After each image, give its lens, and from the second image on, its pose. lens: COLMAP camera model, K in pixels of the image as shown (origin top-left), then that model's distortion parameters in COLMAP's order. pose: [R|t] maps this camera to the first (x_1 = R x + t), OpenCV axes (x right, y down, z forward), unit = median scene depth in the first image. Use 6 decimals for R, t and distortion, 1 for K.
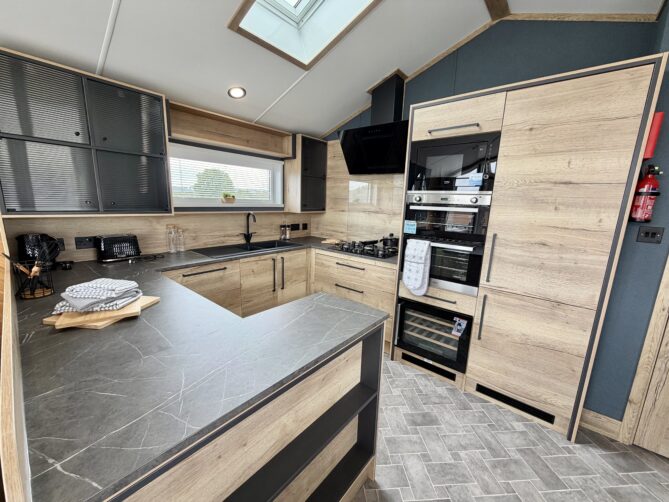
lens RADIAL K [[266.1, 0, 338.2], [0, 266.1, 251.8], [0, 0, 1]] dist [0.000825, 0.000191]
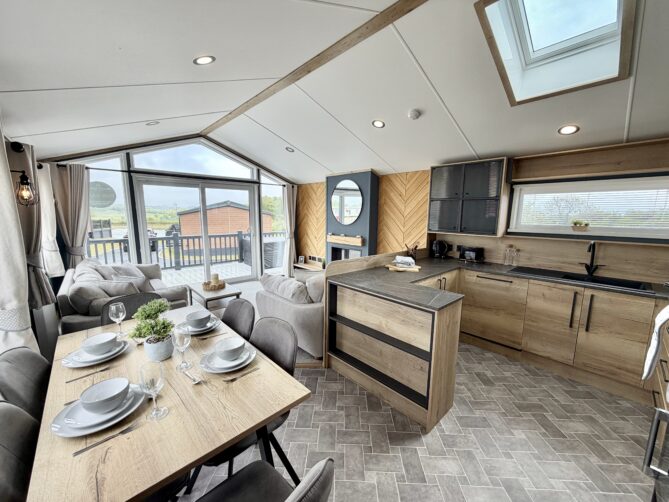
lens RADIAL K [[266.1, 0, 334.7], [0, 266.1, 251.1], [0, 0, 1]] dist [0.000825, 0.000191]
pose [[-0.129291, 0.107783, -0.985732, 0.916677], [-0.199873, 0.970839, 0.132371, -0.080126], [0.971254, 0.214135, -0.103978, 0.318218]]
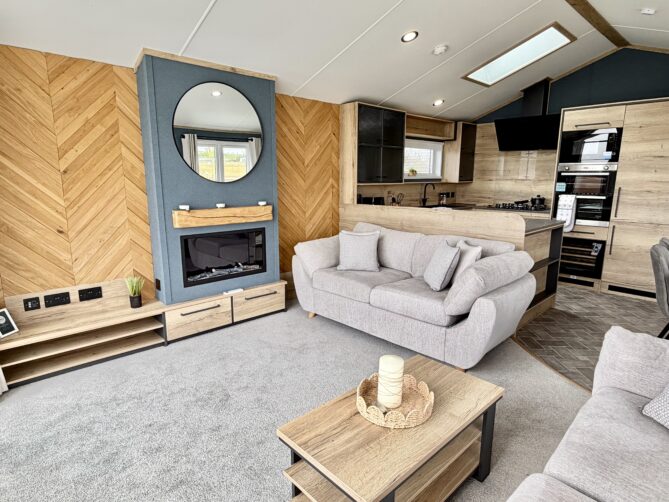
lens RADIAL K [[394.3, 0, 337.9], [0, 394.3, 253.6], [0, 0, 1]] dist [0.002782, -0.000480]
pose [[0.993580, -0.010220, -0.112668, -0.755127], [0.010766, 0.999933, 0.004235, 0.267558], [0.112617, -0.005421, 0.993624, -1.404379]]
